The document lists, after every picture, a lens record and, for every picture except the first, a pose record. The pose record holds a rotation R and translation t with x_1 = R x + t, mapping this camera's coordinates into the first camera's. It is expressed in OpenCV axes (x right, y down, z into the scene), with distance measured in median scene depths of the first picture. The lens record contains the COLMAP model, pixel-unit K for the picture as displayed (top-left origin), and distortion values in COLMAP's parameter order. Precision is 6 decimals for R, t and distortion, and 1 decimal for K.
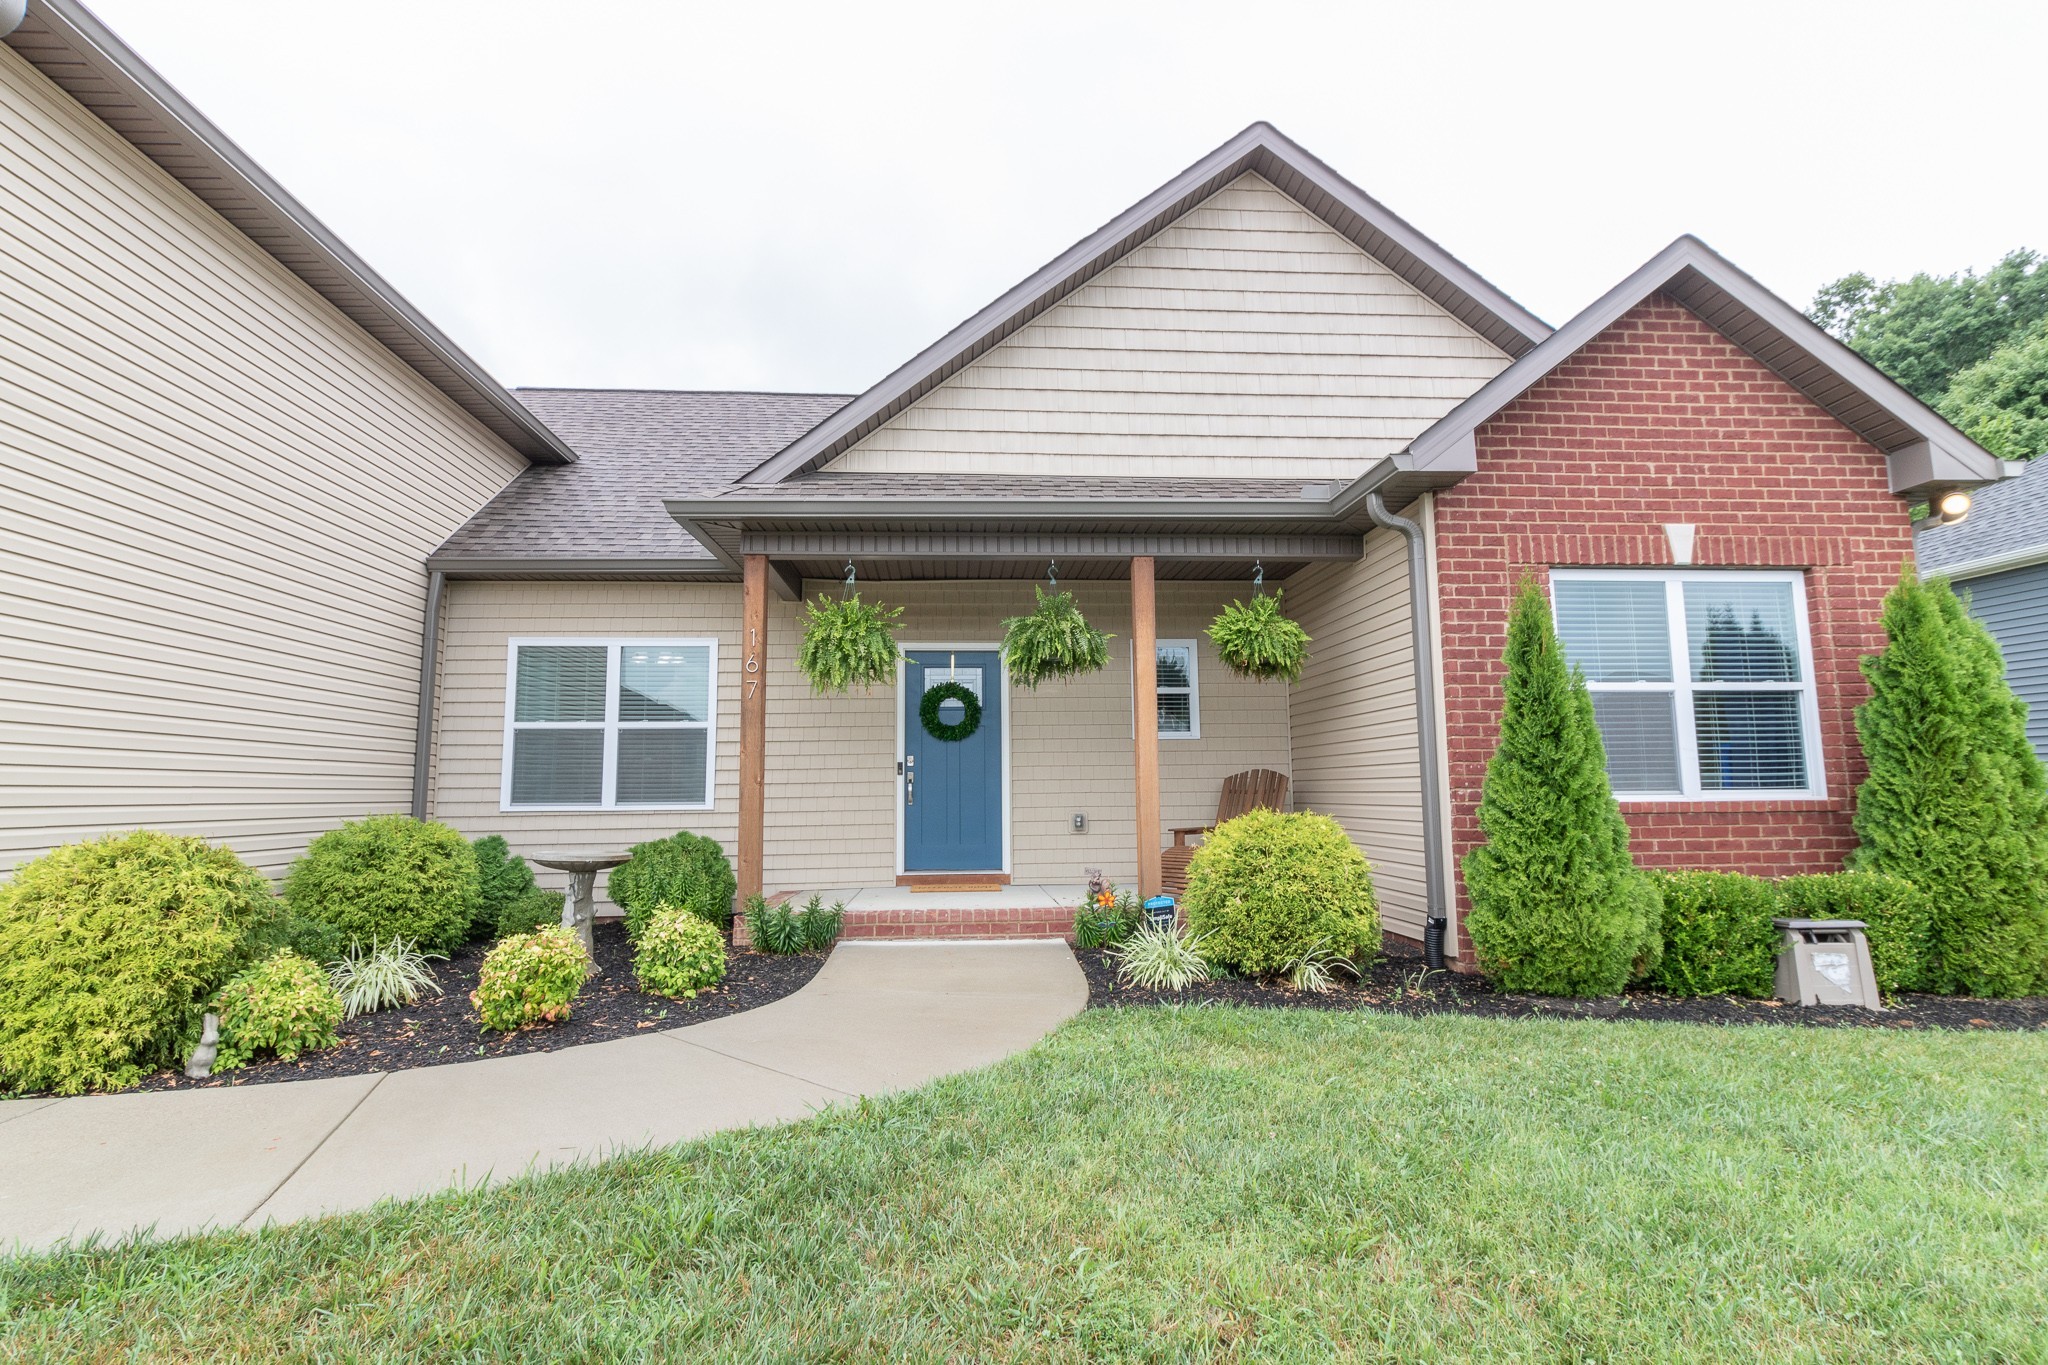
lens RADIAL K [[962.3, 0, 1031.4], [0, 962.3, 676.4], [0, 0, 1]] dist [0.000187, 0.000472]
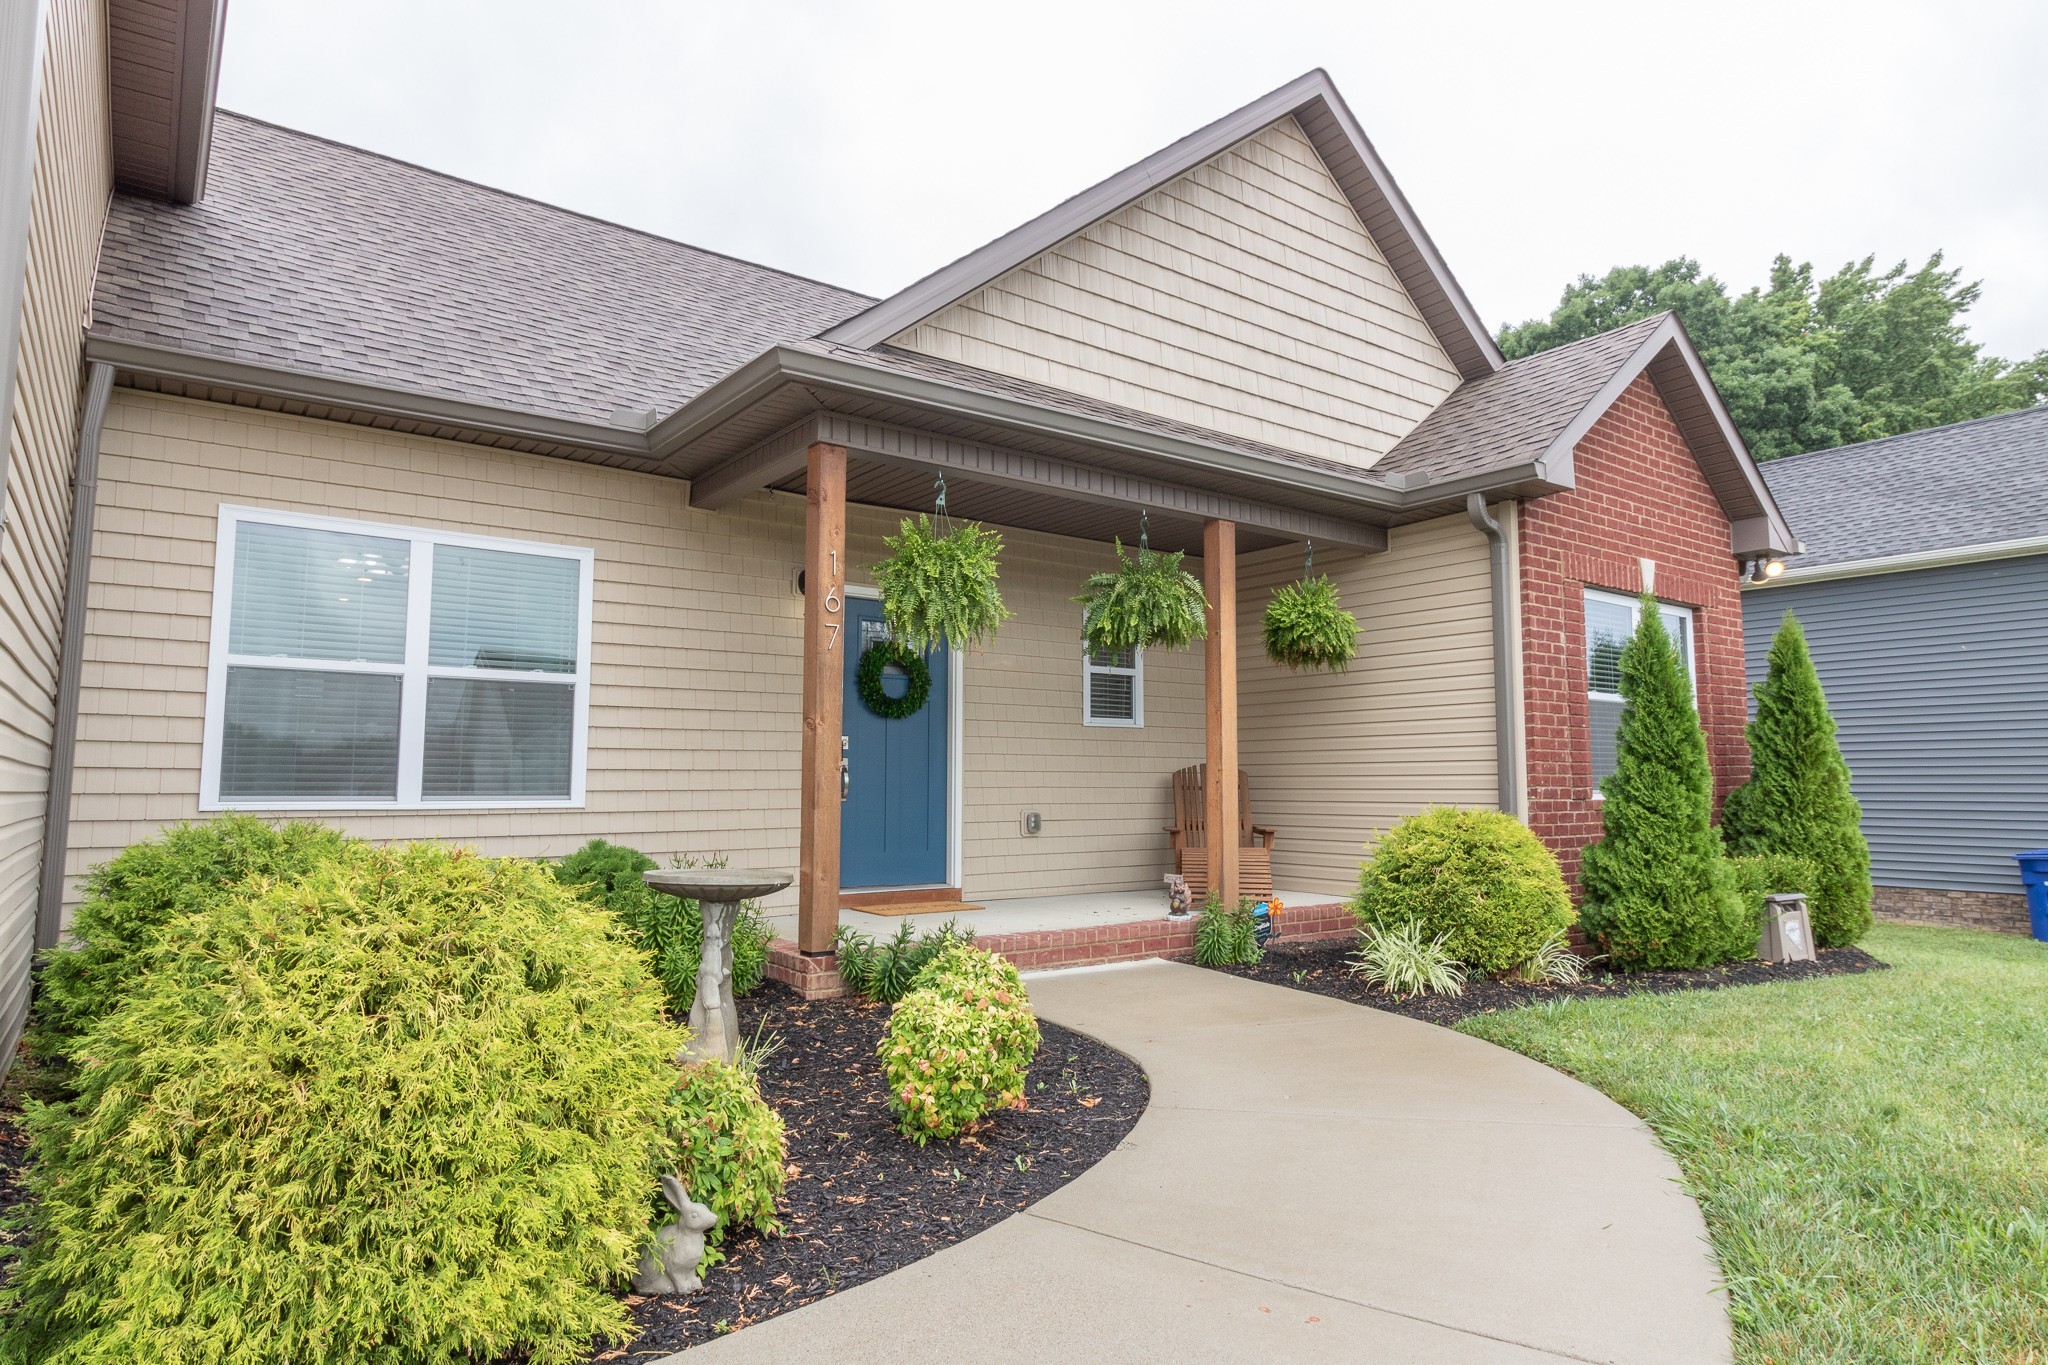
lens RADIAL K [[1152.6, 0, 1033.1], [0, 1152.6, 676.4], [0, 0, 1]] dist [0.000783, 0.001376]
pose [[0.839305, 0.061229, 0.540202, -0.514440], [-0.072781, 0.997348, 0.000035, 0.026529], [-0.538767, -0.039346, 0.841535, 0.173325]]
